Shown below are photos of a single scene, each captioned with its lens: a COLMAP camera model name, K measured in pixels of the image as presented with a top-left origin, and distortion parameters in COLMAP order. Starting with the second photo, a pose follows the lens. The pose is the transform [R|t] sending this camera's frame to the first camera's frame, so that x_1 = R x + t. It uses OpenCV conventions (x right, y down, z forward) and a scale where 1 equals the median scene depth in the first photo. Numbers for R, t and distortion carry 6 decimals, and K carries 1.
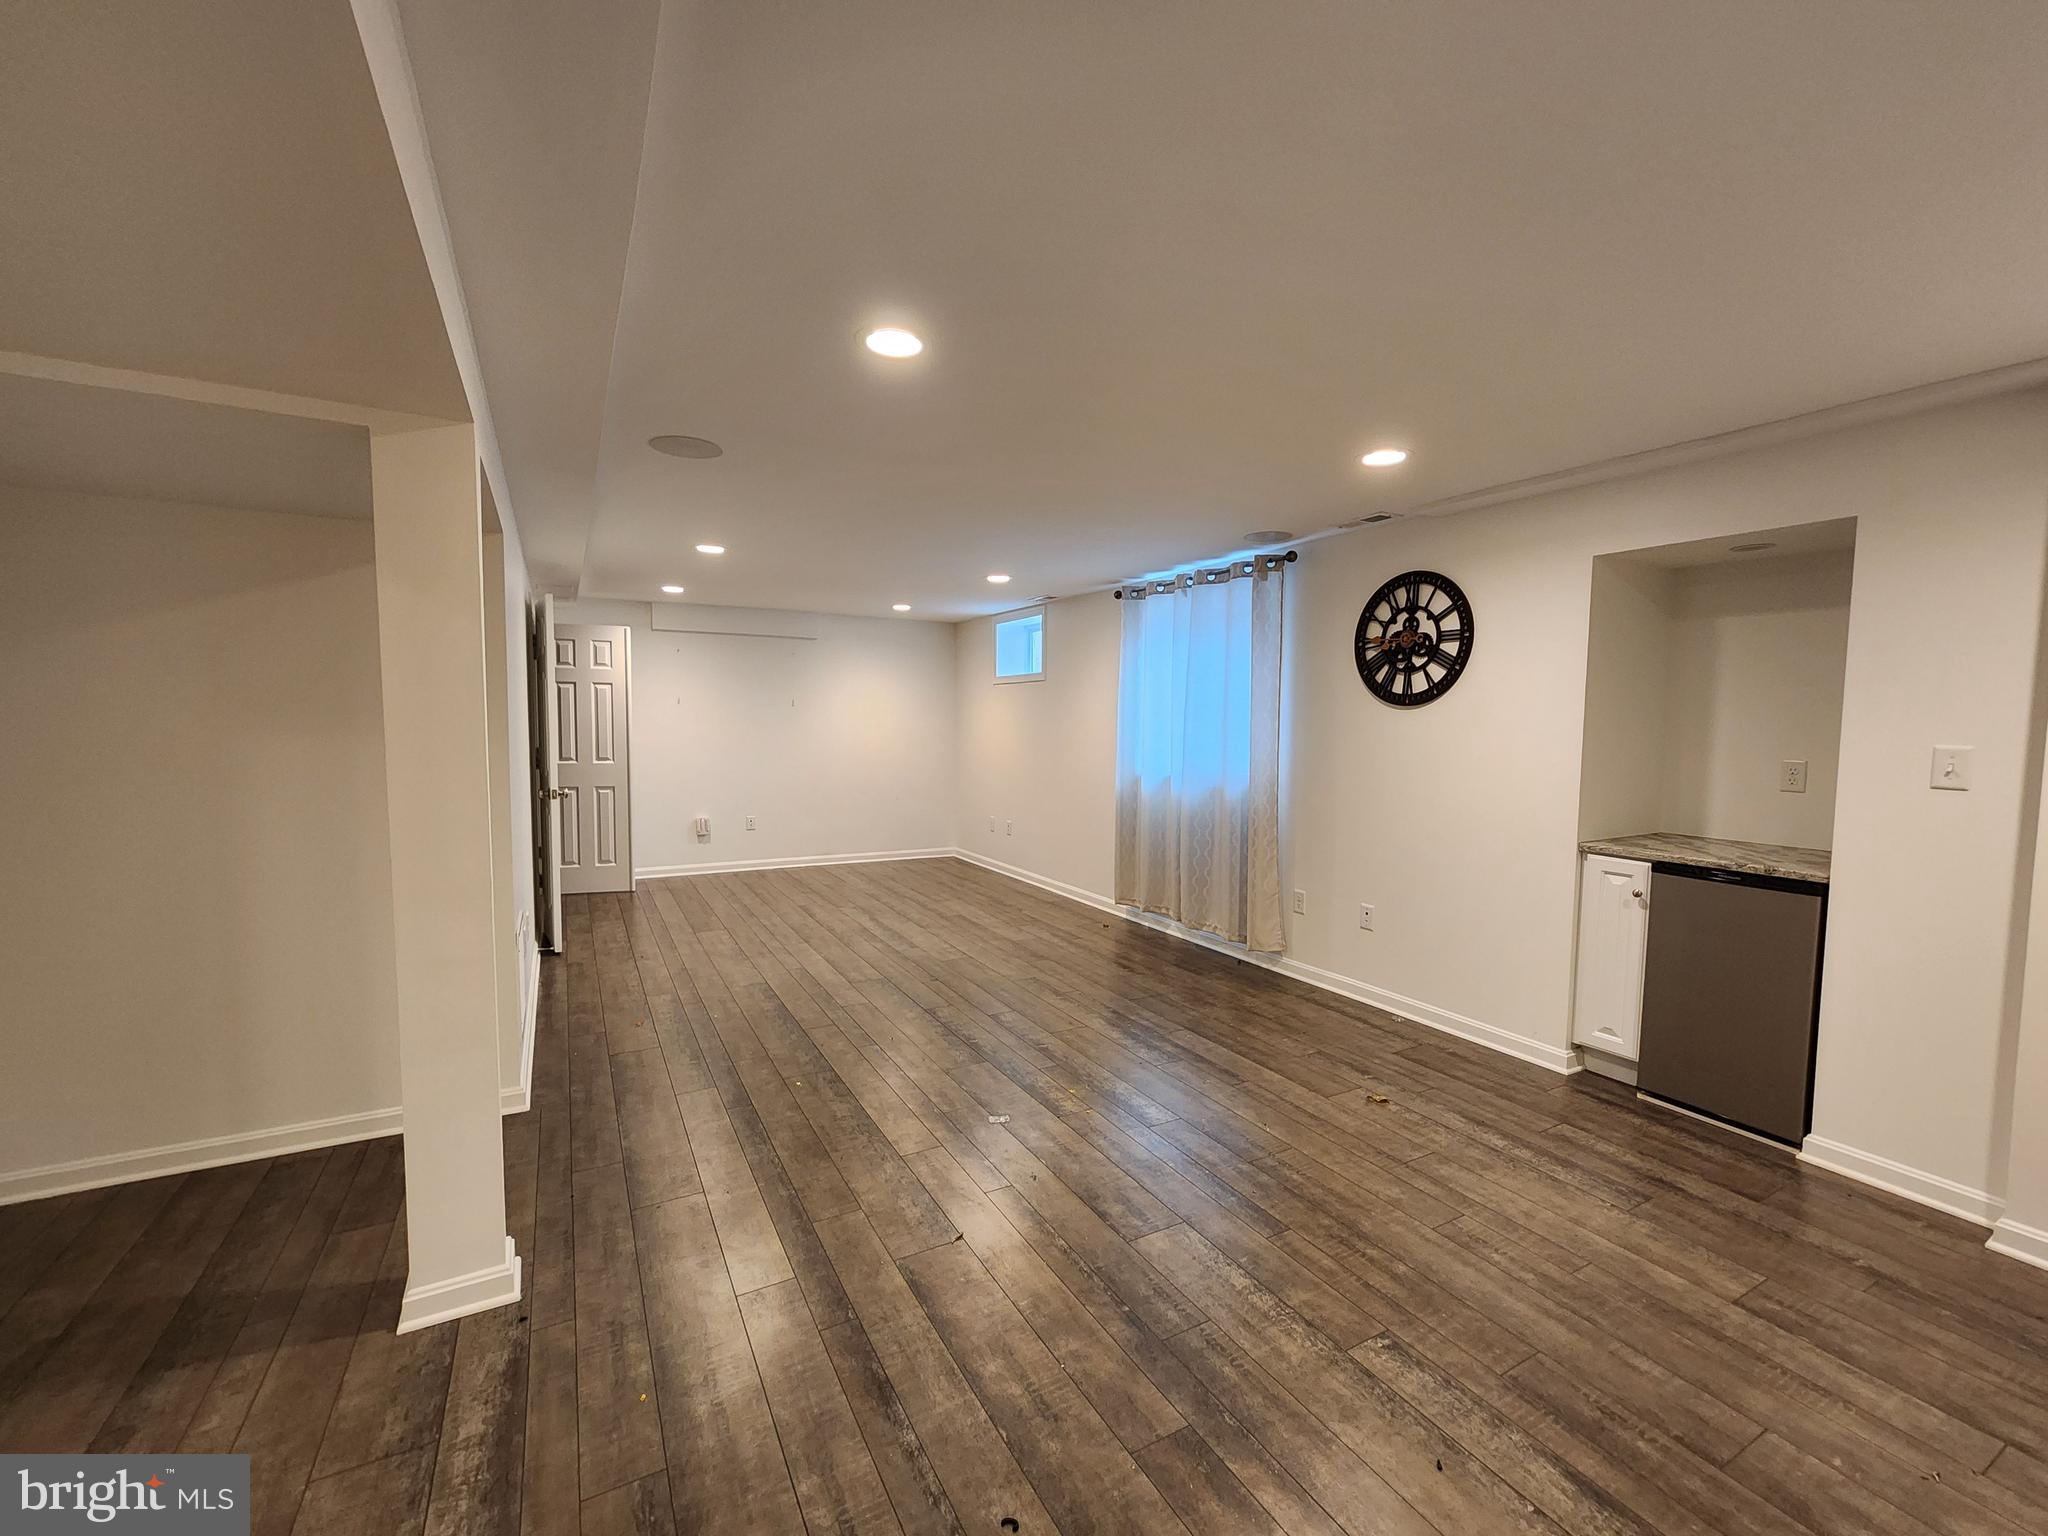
lens RADIAL K [[861.1, 0, 1024.0], [0, 861.1, 768.0], [0, 0, 1]] dist [0.002380, 0.000056]
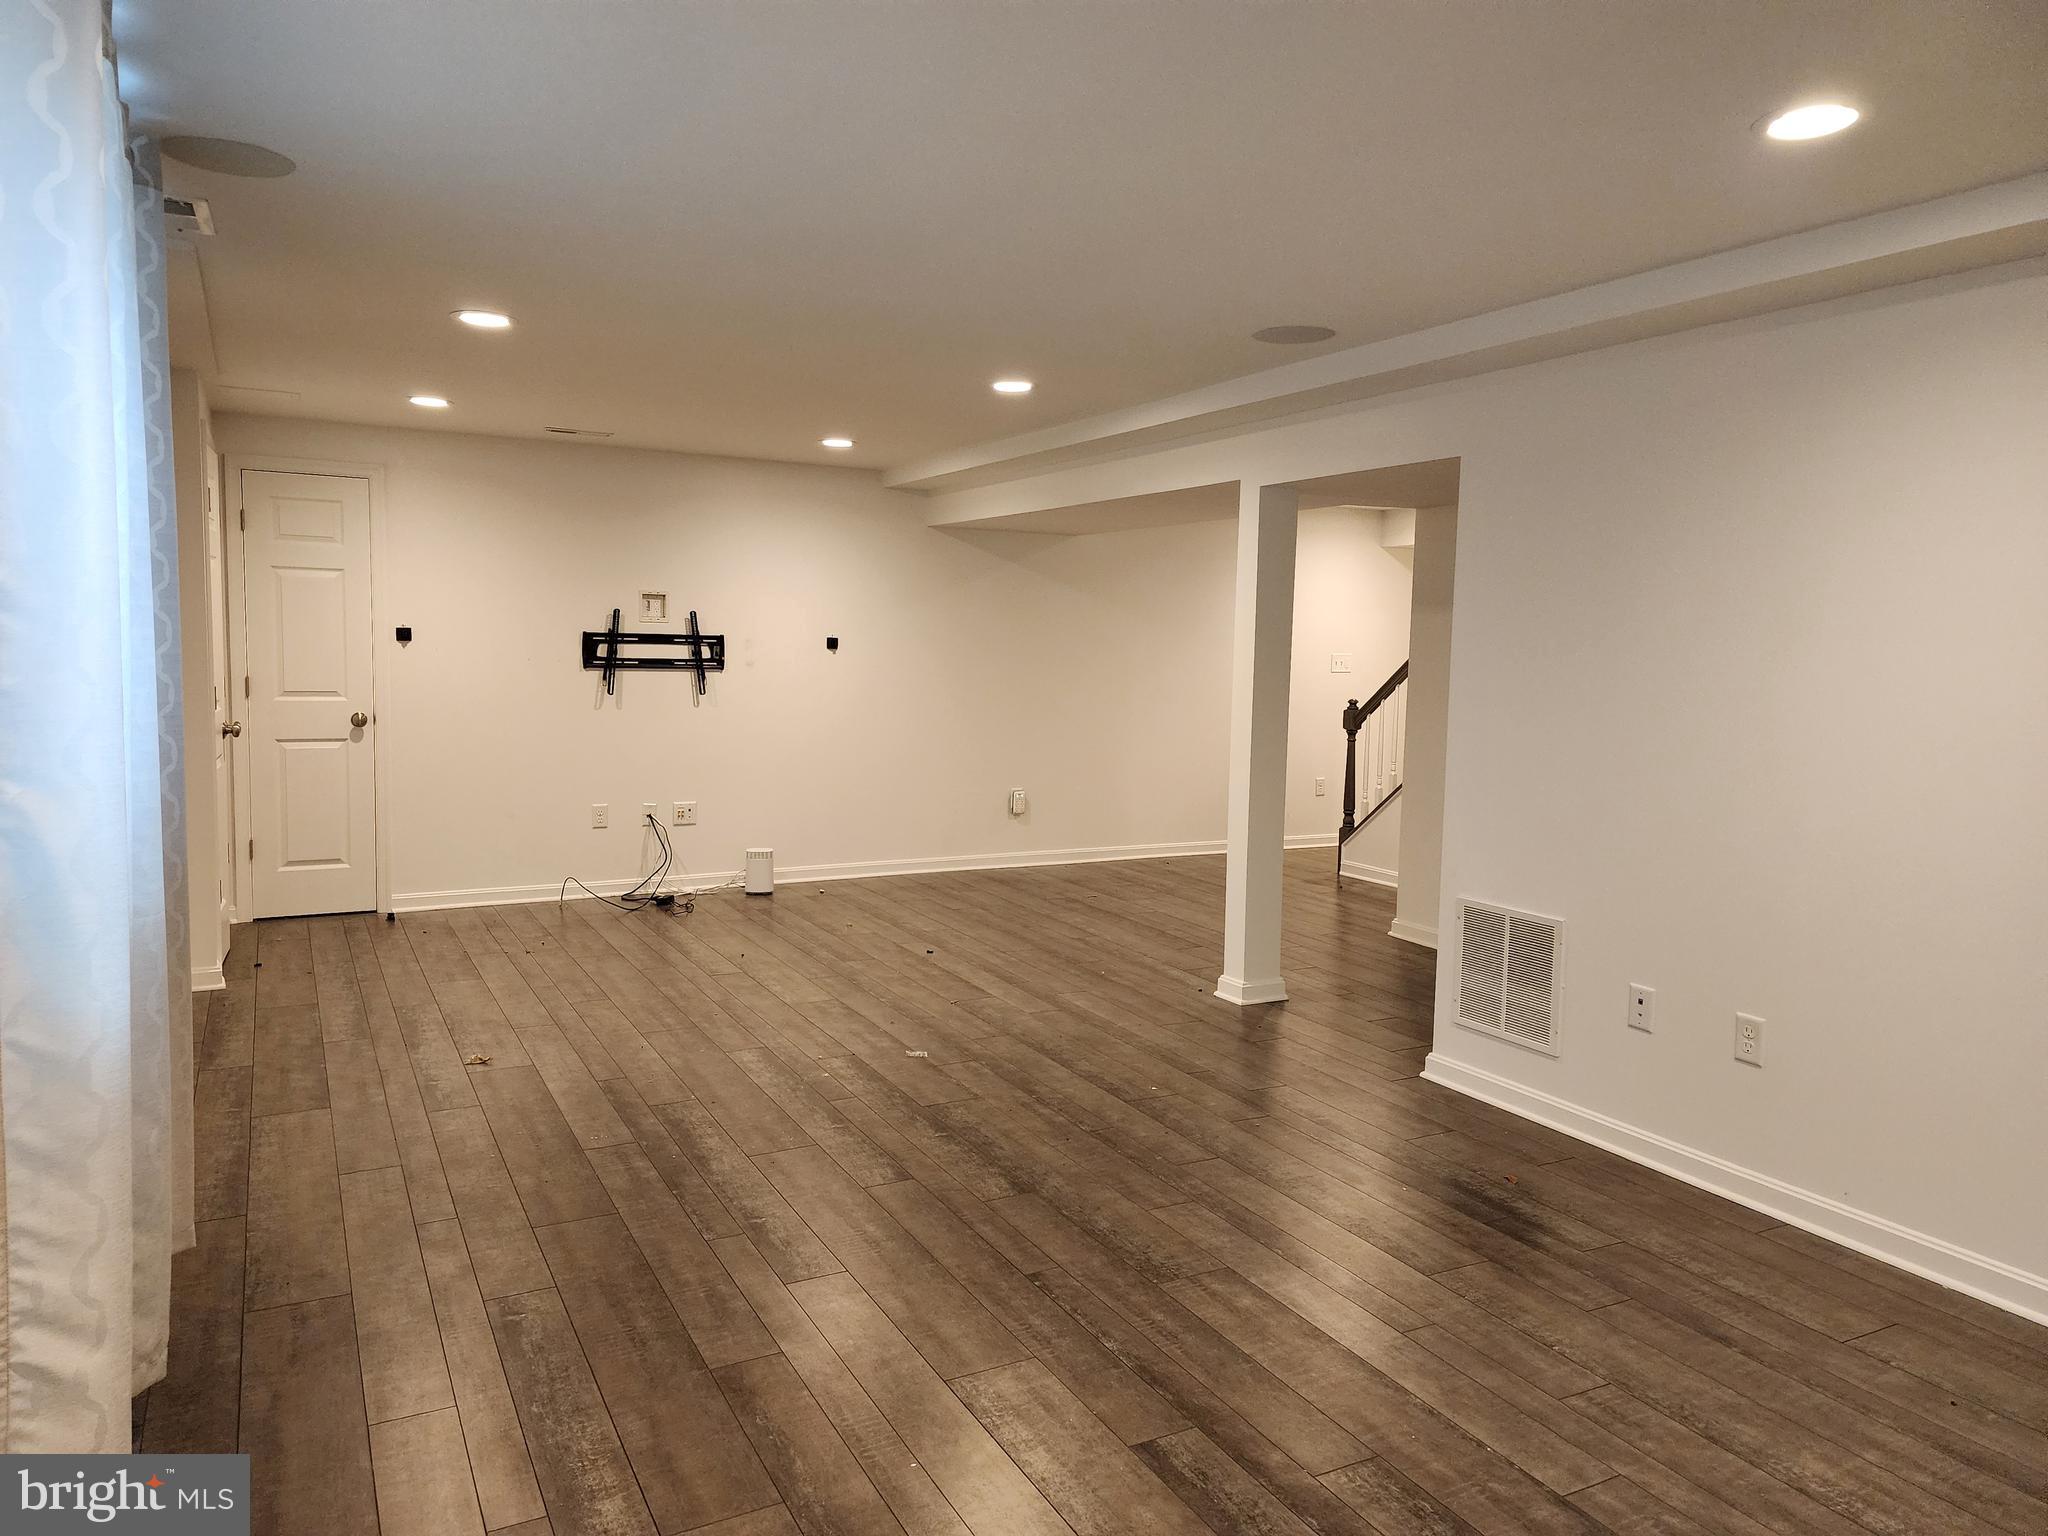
lens RADIAL K [[1371.1, 0, 1026.4], [0, 1371.1, 761.3], [0, 0, 1]] dist [0.114634, -0.110073]
pose [[-0.999517, -0.031063, 0.000173, -0.214858], [-0.030693, 0.988425, 0.148575, -0.225566], [-0.004786, 0.148498, -0.988901, 3.735730]]
